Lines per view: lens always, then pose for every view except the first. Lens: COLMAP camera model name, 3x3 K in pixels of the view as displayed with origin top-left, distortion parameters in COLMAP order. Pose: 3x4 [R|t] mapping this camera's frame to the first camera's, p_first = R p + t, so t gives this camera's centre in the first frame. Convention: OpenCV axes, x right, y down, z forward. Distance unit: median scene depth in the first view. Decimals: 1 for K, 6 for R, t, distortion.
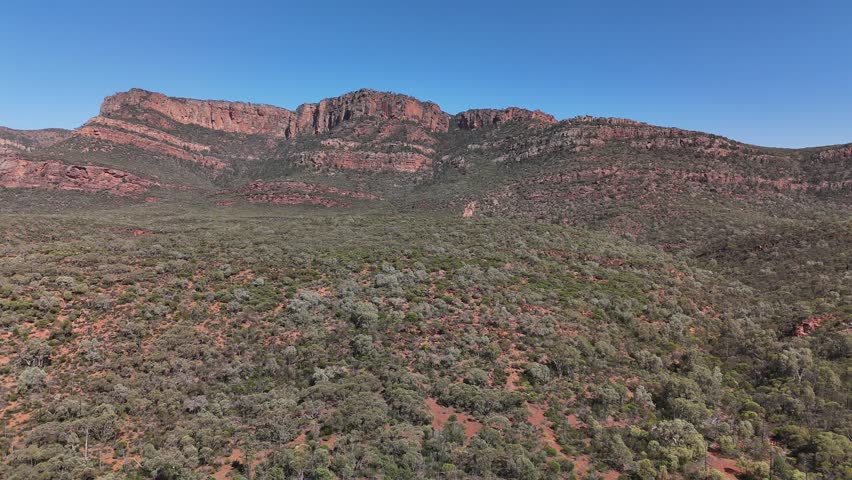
lens RADIAL K [[589.8, 0, 426.5], [0, 589.8, 239.7], [0, 0, 1]] dist [-0.001461, 0.001522]
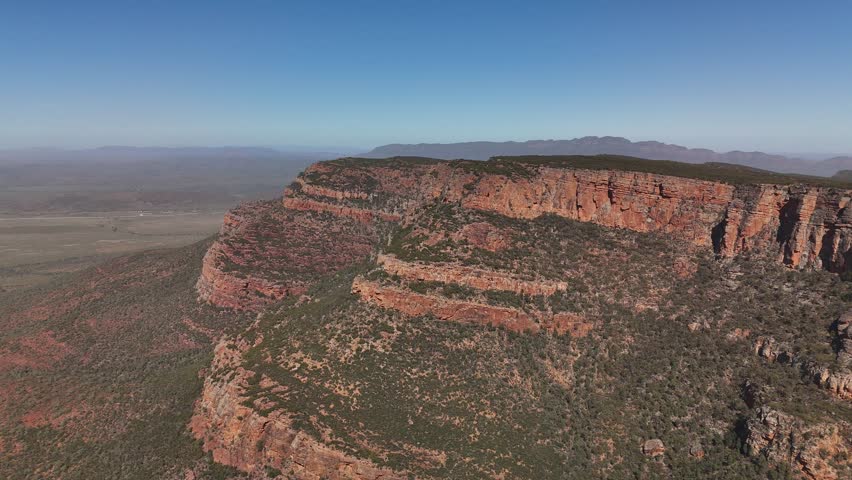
lens RADIAL K [[589.8, 0, 426.3], [0, 589.8, 240.5], [0, 0, 1]] dist [-0.001461, 0.001522]
pose [[0.803478, 0.092430, -0.588116, -0.139896], [0.003077, 0.987216, 0.159357, -0.265293], [0.595327, -0.129850, 0.792922, 0.450274]]
